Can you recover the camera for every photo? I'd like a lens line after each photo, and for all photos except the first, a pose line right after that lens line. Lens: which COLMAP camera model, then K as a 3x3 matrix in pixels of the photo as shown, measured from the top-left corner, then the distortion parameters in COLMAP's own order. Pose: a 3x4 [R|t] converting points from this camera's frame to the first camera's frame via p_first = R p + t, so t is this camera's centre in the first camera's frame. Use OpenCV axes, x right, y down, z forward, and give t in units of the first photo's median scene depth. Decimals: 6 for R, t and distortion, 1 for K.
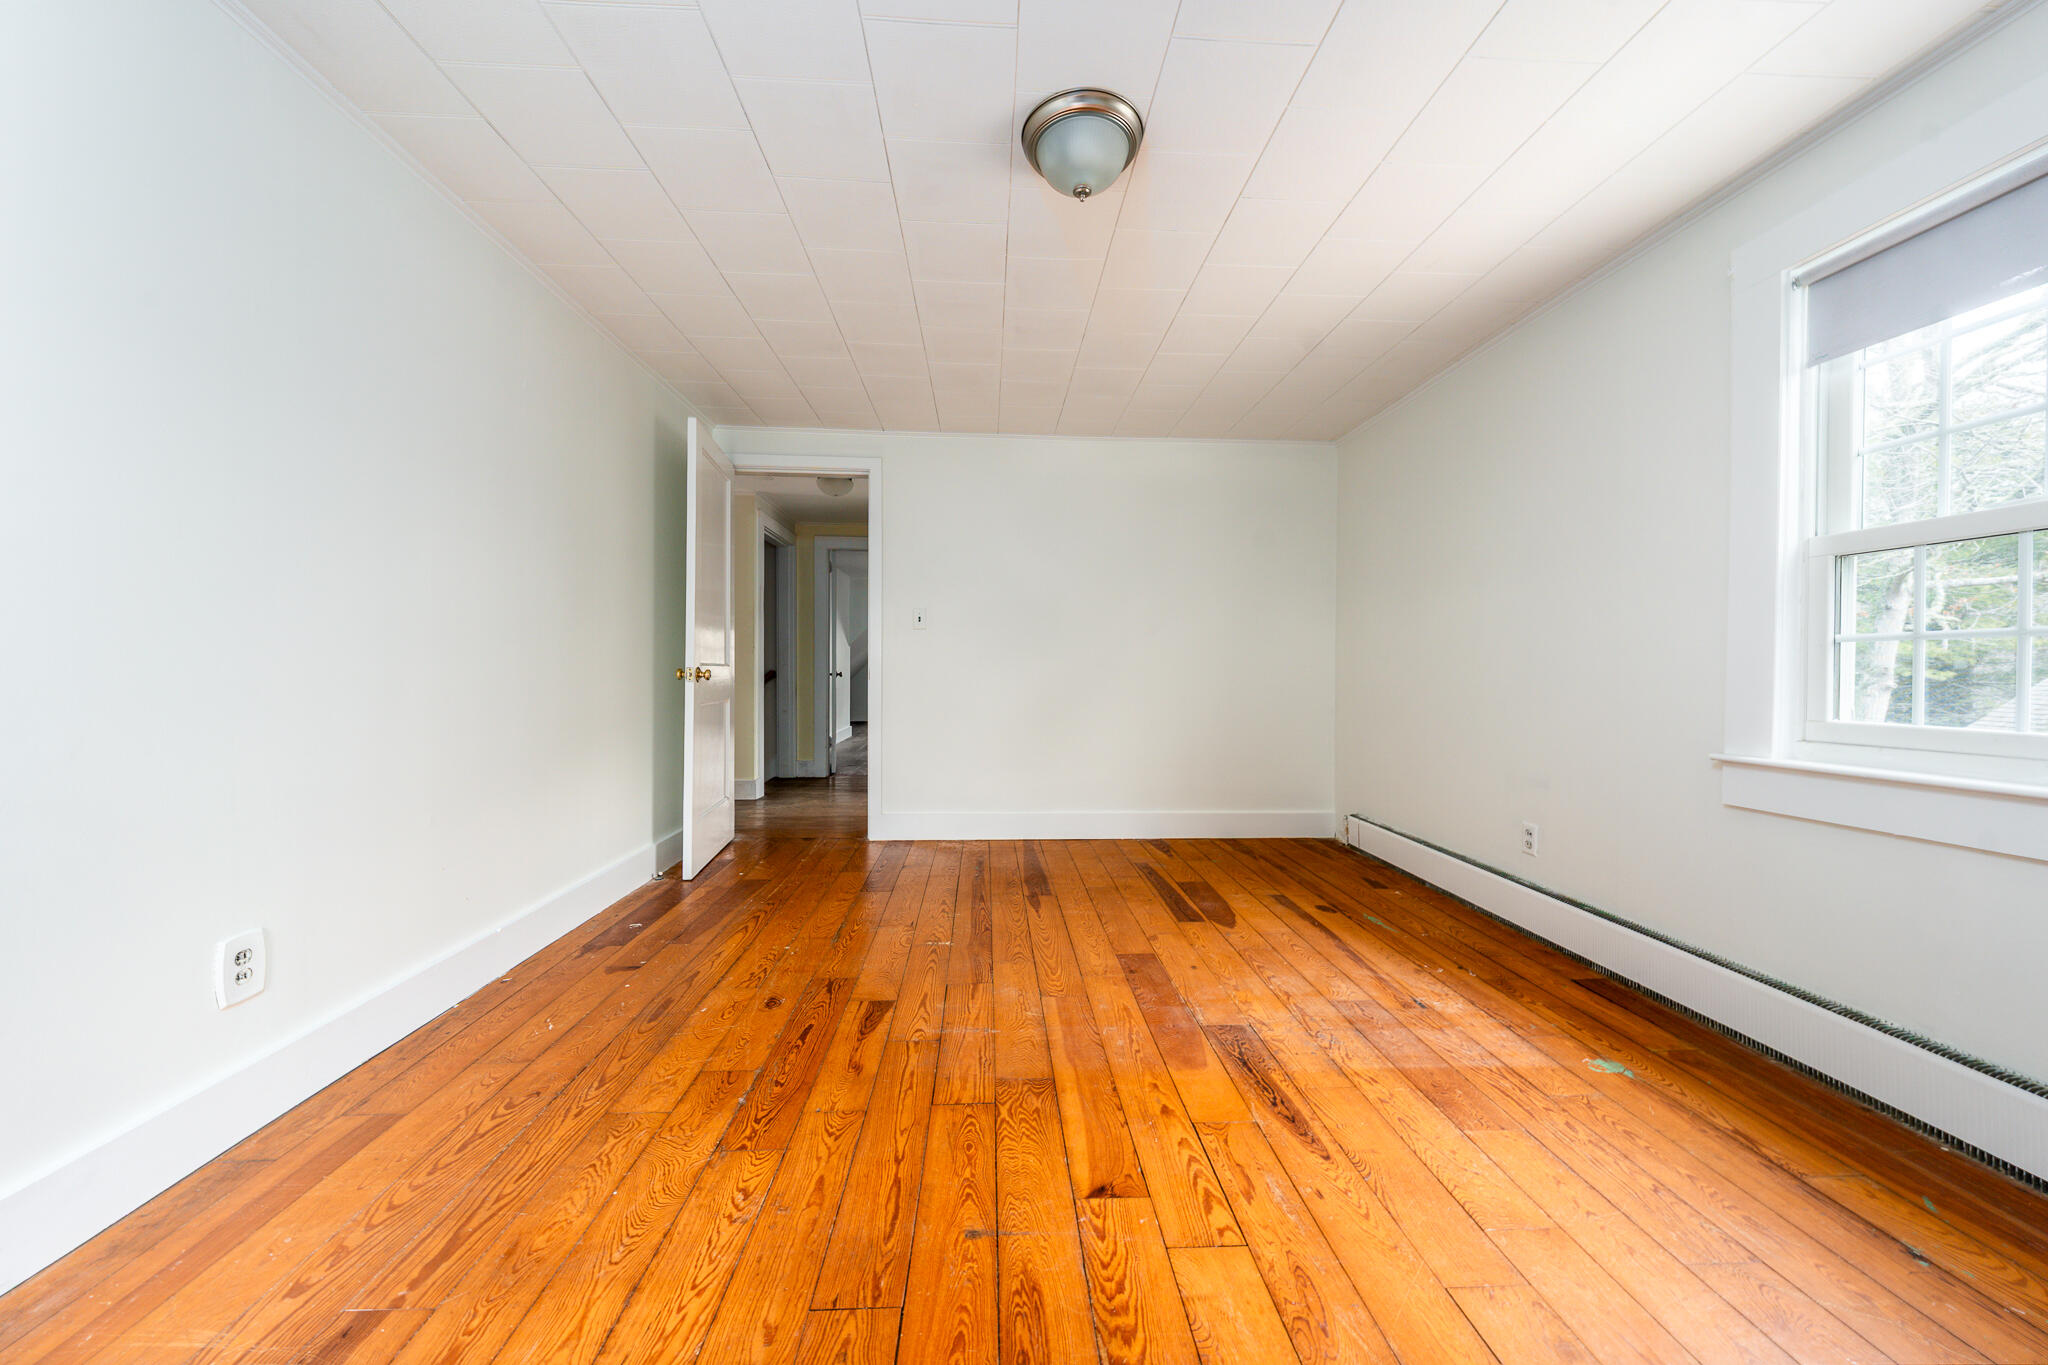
lens RADIAL K [[719.7, 0, 1003.1], [0, 719.7, 676.0], [0, 0, 1]] dist [-0.000067, -0.000045]
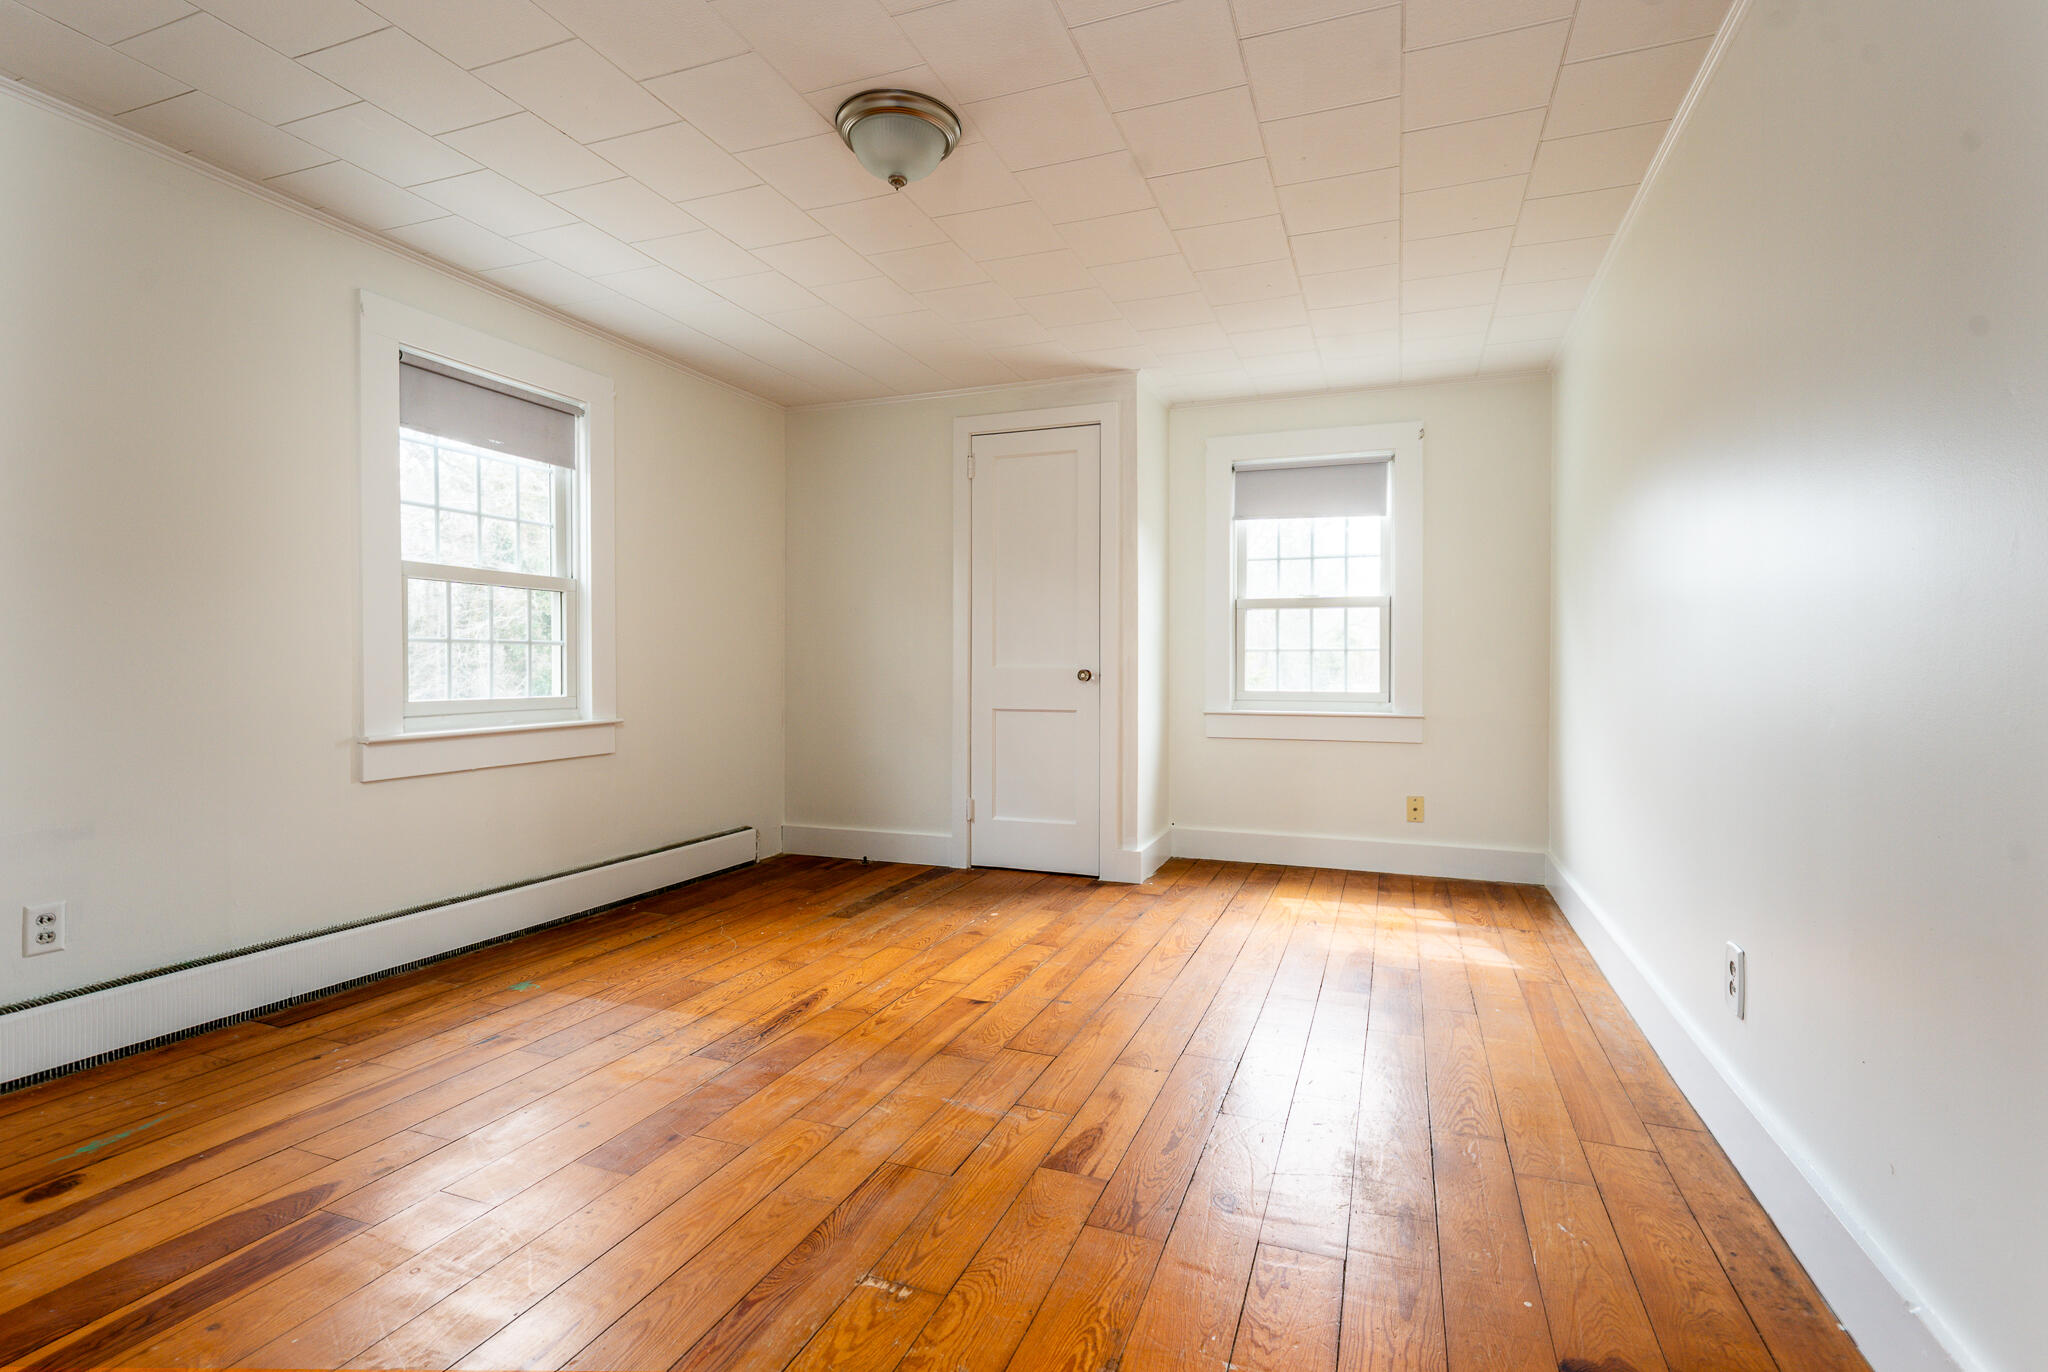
lens RADIAL K [[937.8, 0, 1024.3], [0, 937.8, 676.5], [0, 0, 1]] dist [-0.009682, -0.000847]
pose [[-0.923121, -0.010959, 0.384353, -0.505875], [-0.003361, 0.999786, 0.020434, -0.016955], [-0.384495, 0.017571, -0.922960, 1.967564]]
